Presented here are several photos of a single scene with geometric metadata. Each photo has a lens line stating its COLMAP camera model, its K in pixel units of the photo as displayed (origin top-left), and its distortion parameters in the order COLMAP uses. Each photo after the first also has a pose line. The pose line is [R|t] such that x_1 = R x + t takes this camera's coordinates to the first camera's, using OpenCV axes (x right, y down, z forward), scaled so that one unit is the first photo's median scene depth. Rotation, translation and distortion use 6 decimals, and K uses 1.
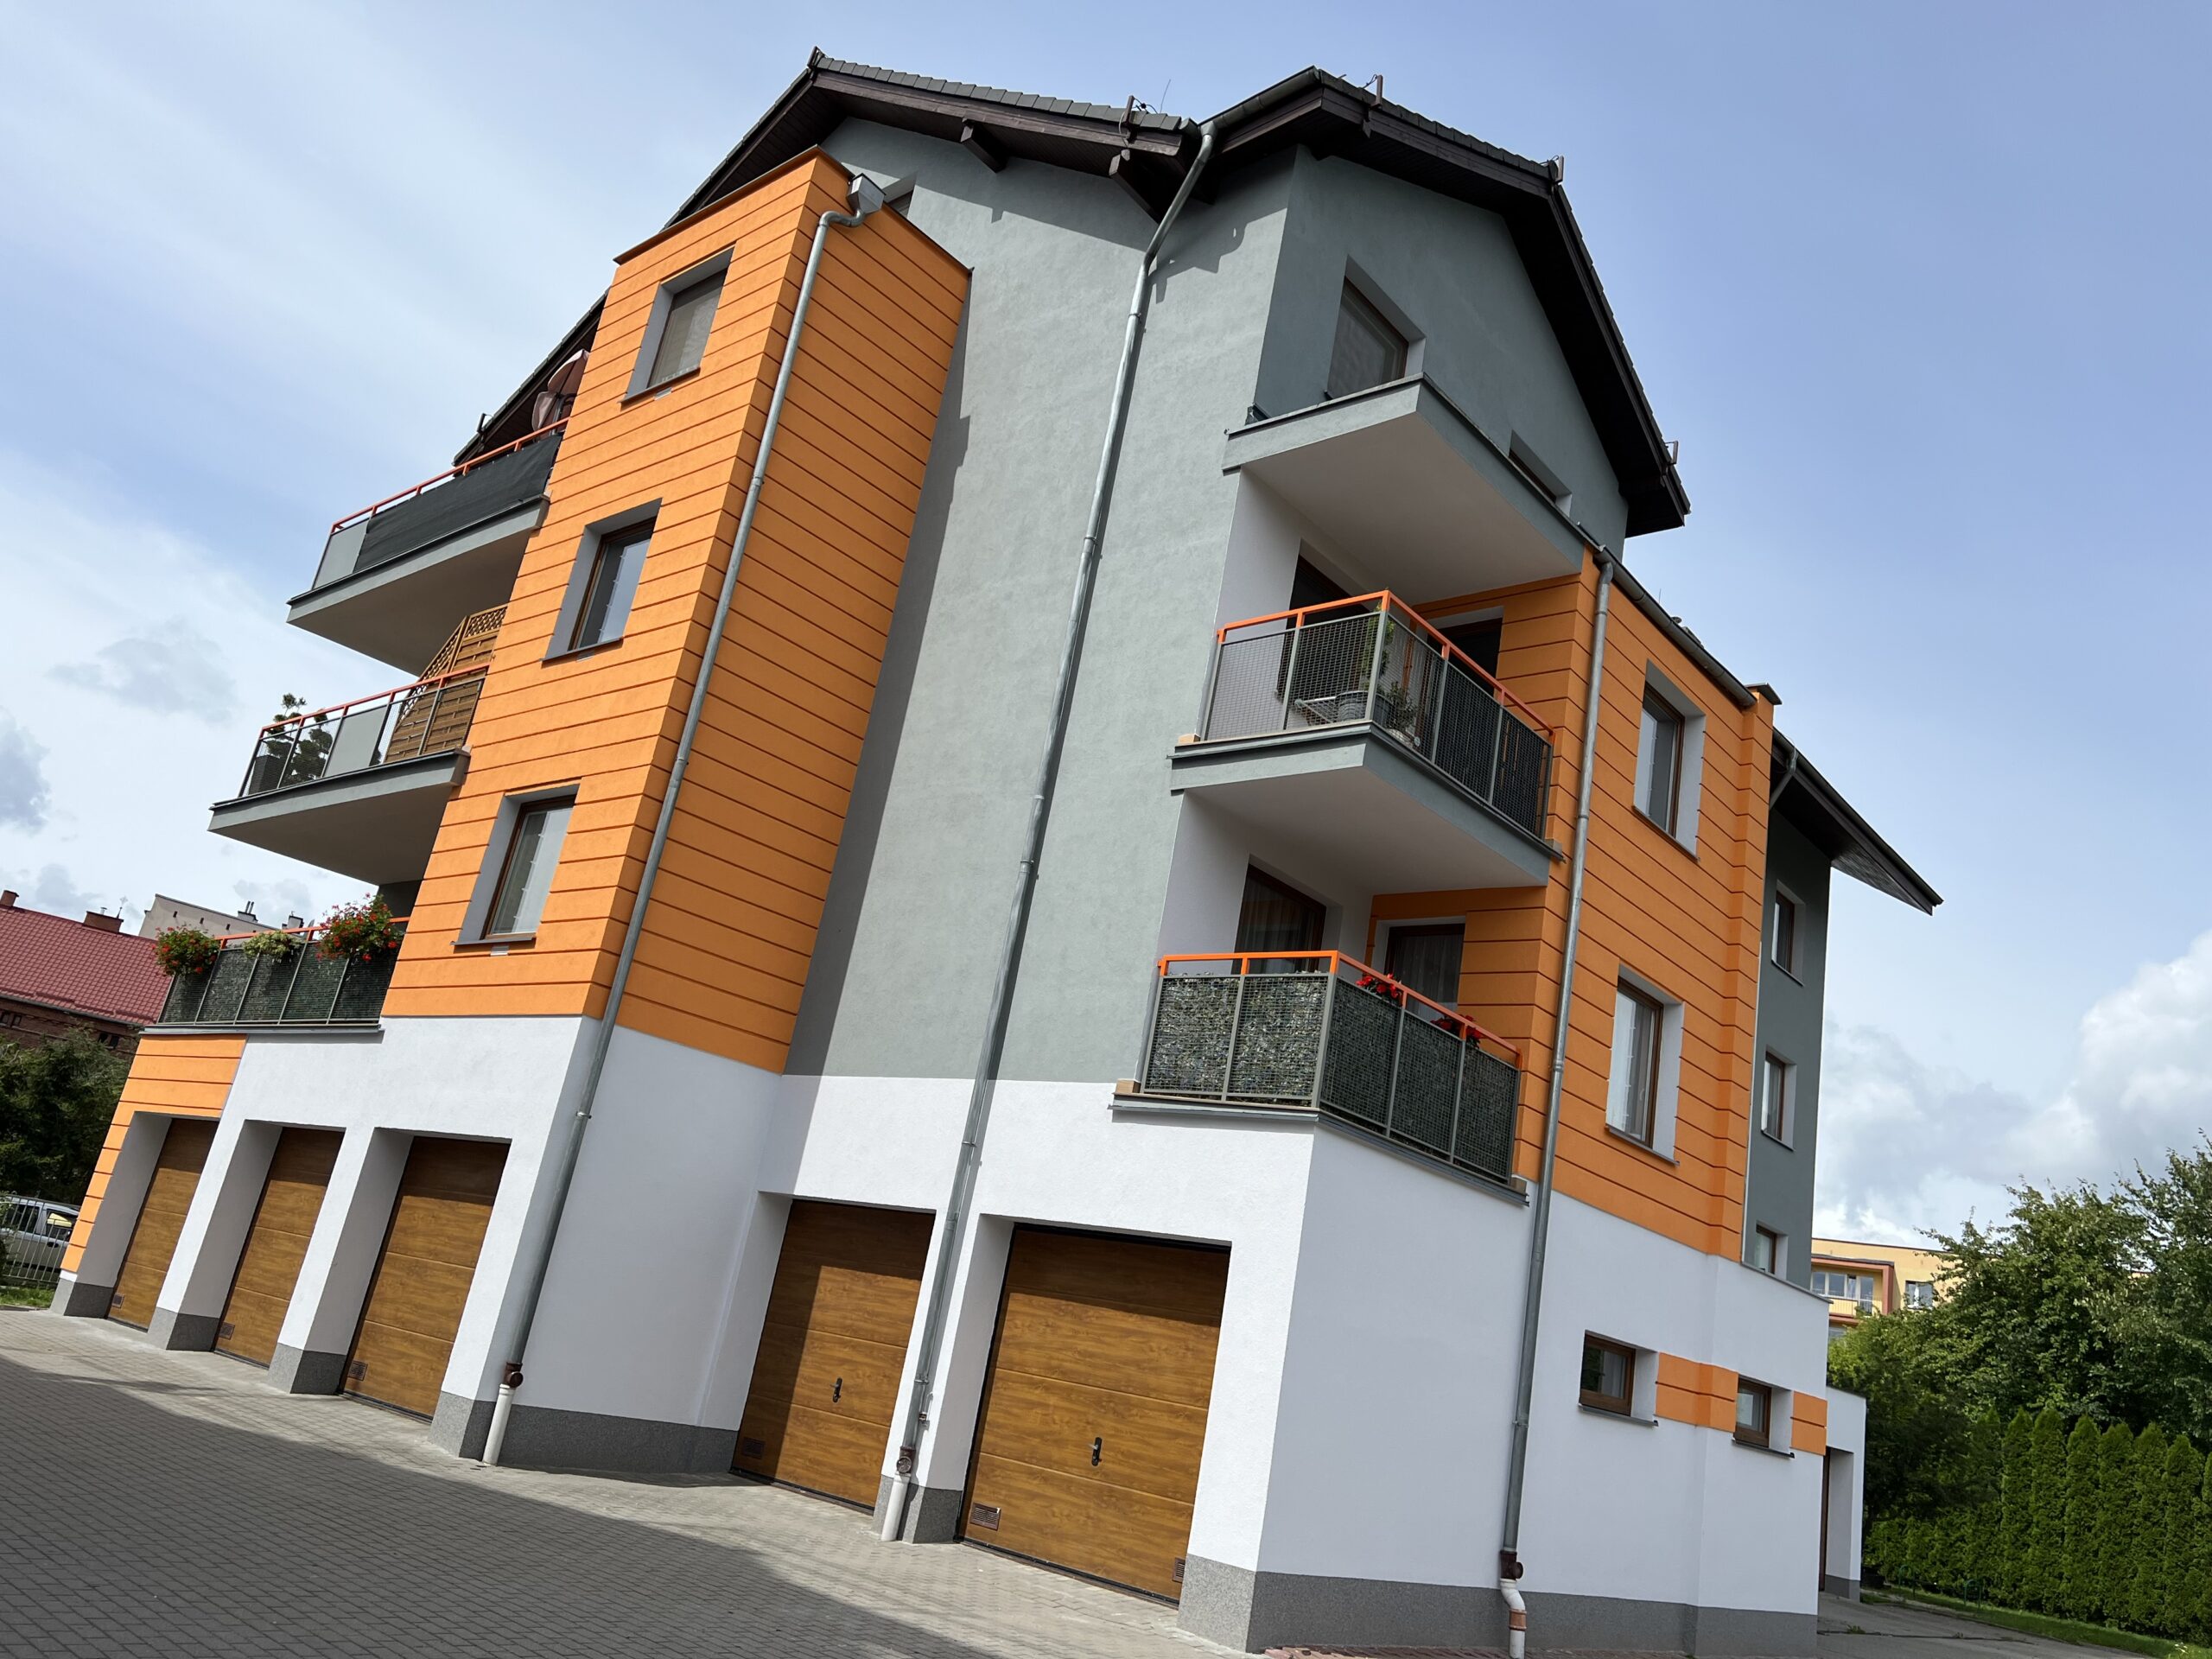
lens RADIAL K [[1666.1, 0, 1103.7], [0, 1666.1, 839.6], [0, 0, 1]] dist [0.050106, -0.062686]
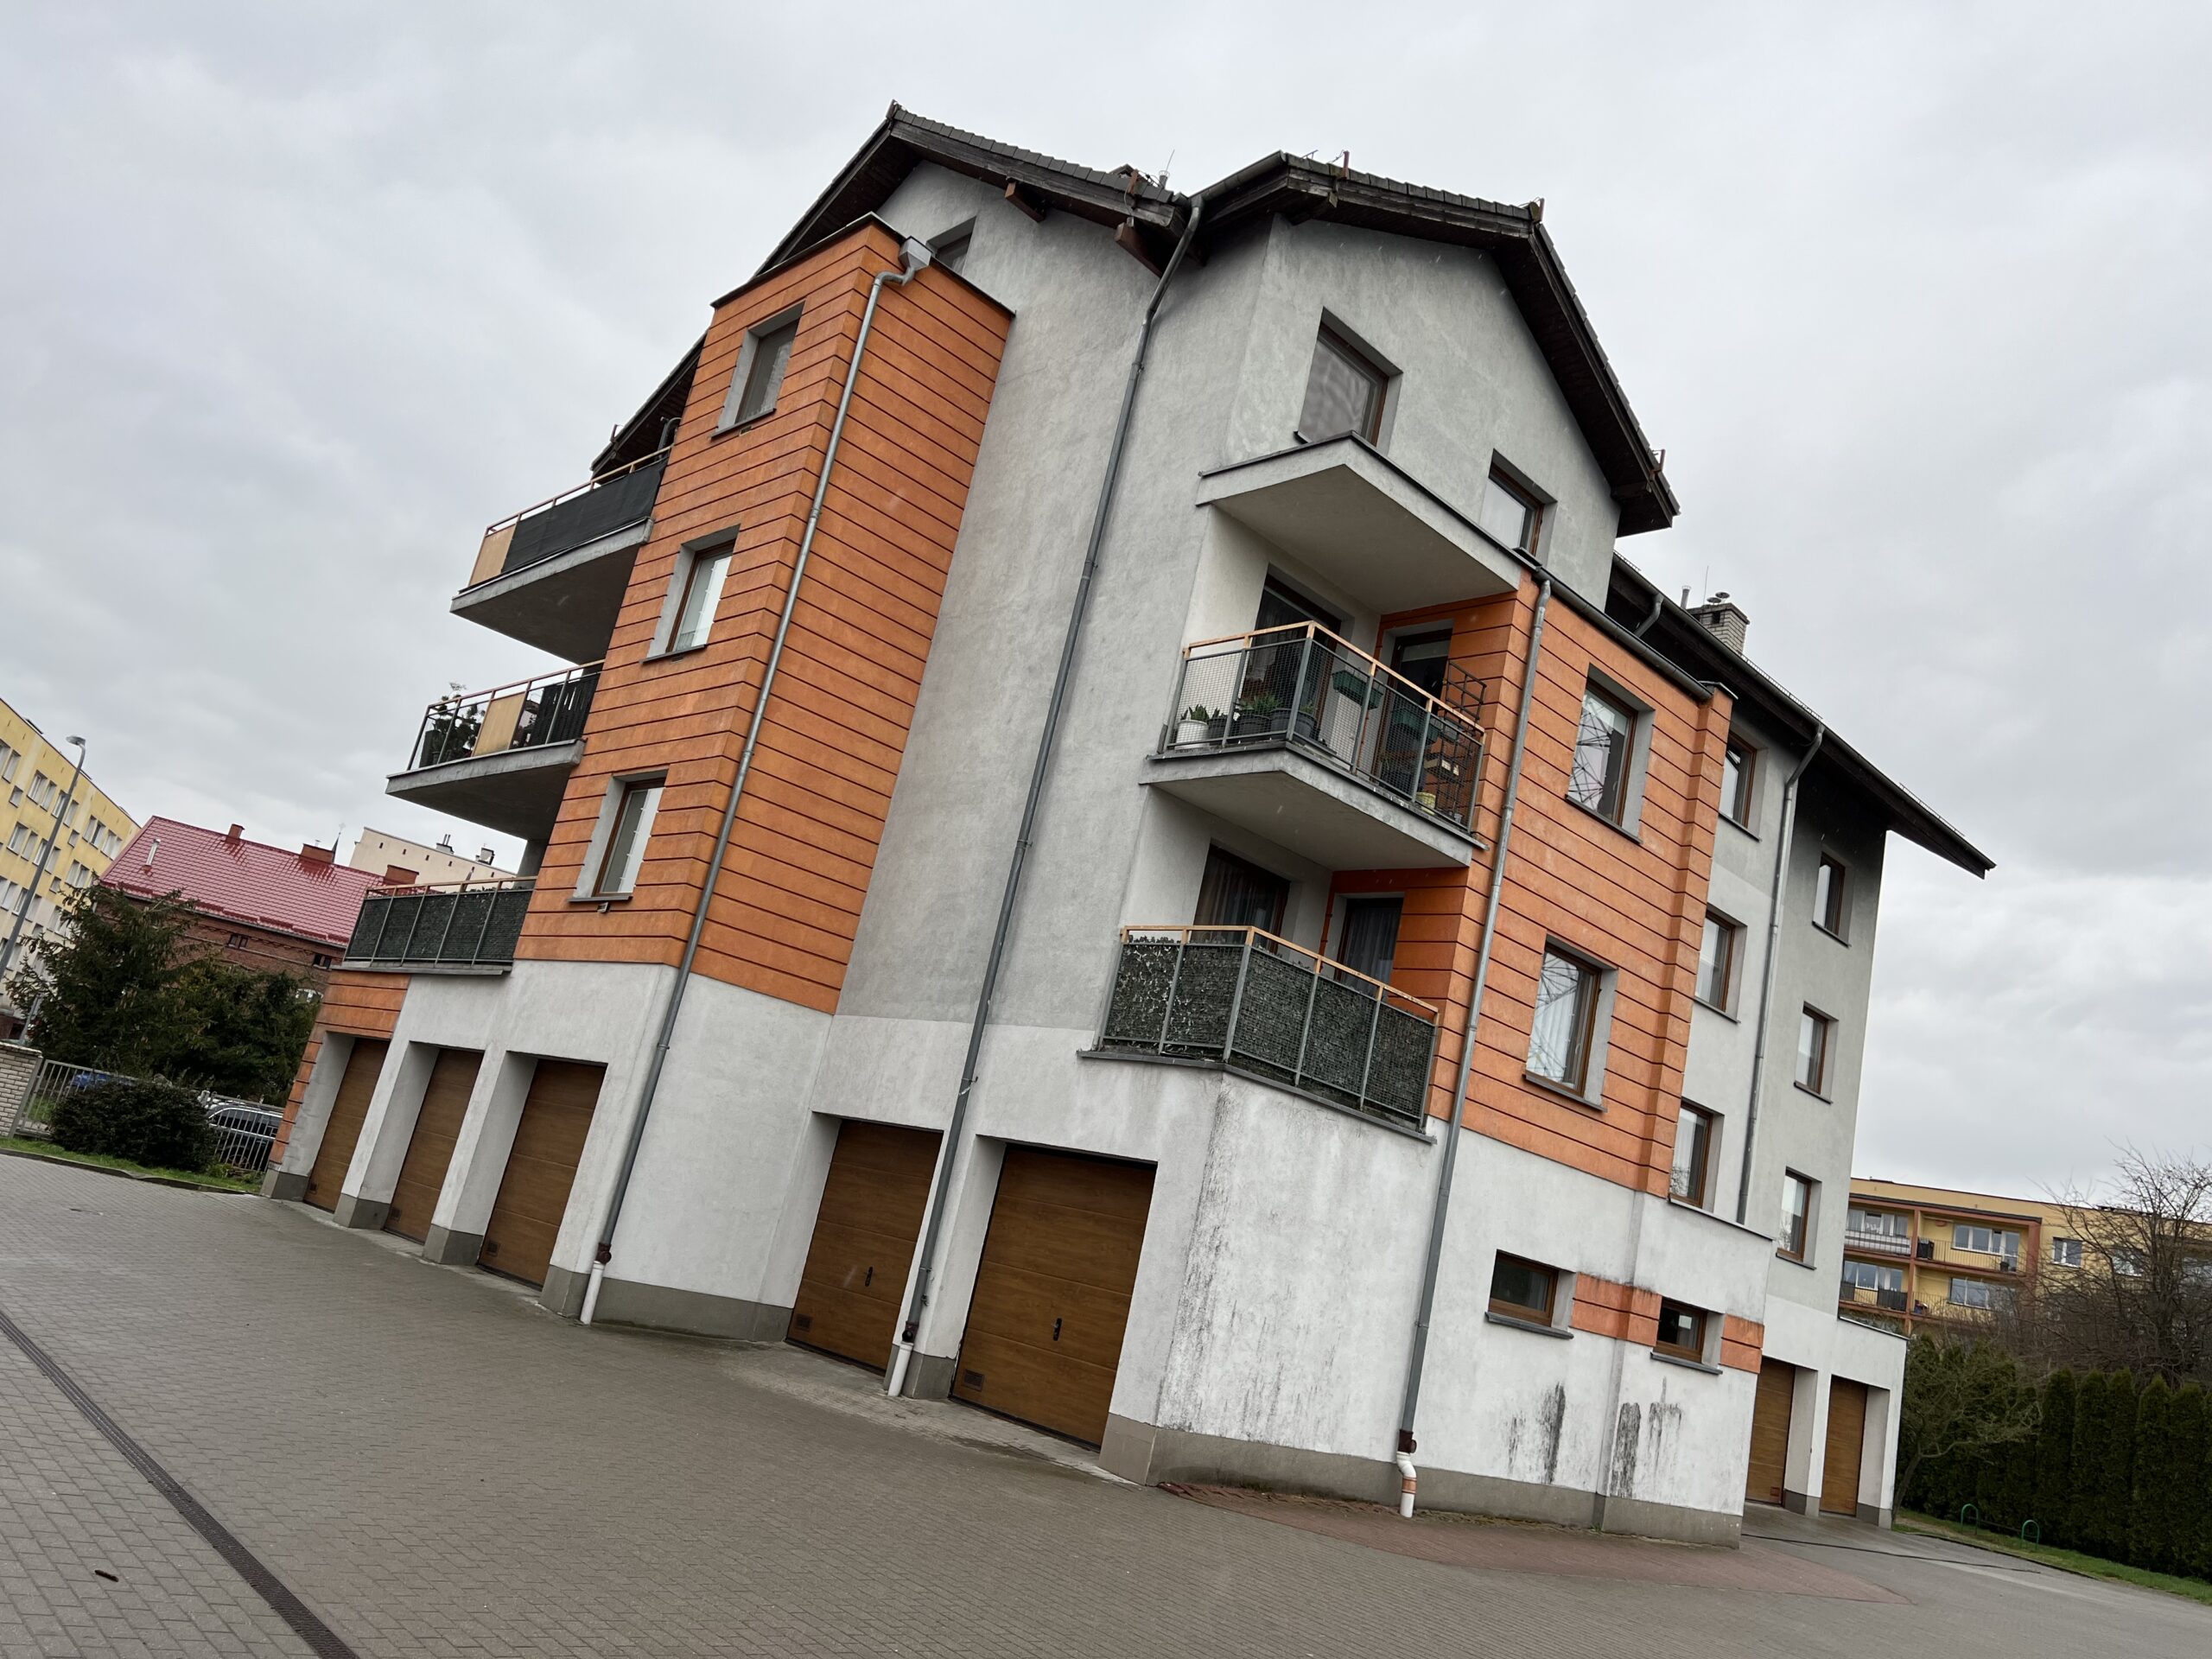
lens RADIAL K [[1659.9, 0, 1106.0], [0, 1659.9, 829.5], [0, 0, 1]] dist [0.068791, -0.095663]
pose [[0.994869, 0.010448, -0.100629, 0.120581], [-0.007076, 0.999404, 0.033801, -0.033260], [0.100923, -0.032916, 0.994350, -0.157802]]
